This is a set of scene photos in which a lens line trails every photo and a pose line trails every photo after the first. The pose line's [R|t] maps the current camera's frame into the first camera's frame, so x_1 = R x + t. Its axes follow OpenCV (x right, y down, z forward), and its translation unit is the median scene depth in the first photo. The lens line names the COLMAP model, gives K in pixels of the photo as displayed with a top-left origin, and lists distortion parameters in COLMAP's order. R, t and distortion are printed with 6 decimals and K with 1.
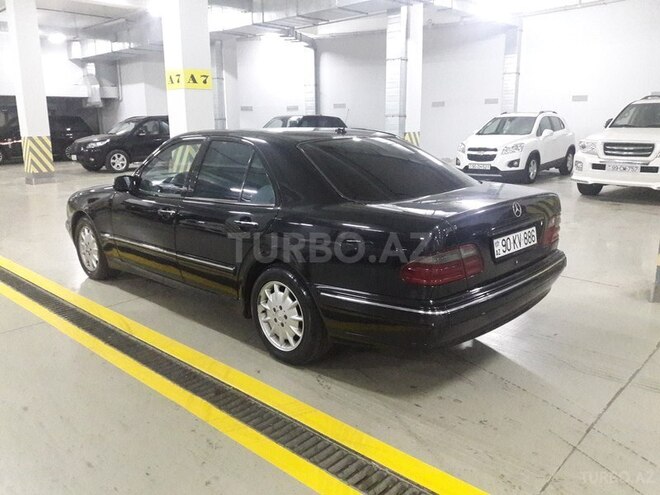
lens RADIAL K [[554.9, 0, 331.5], [0, 554.9, 245.4], [0, 0, 1]] dist [0.002940, 0.005000]
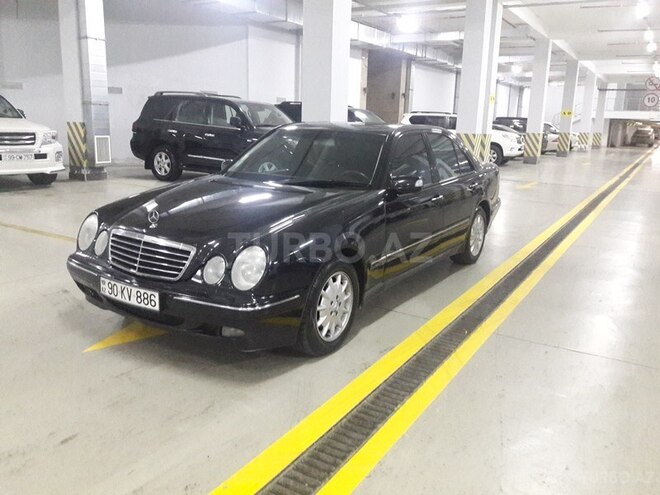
lens RADIAL K [[554.9, 0, 331.2], [0, 554.9, 247.5], [0, 0, 1]] dist [0.002940, 0.005000]
pose [[-0.205614, -0.211155, 0.955582, -0.626975], [0.187382, 0.949884, 0.250215, -0.131694], [-0.960526, 0.230507, -0.155743, 0.658441]]
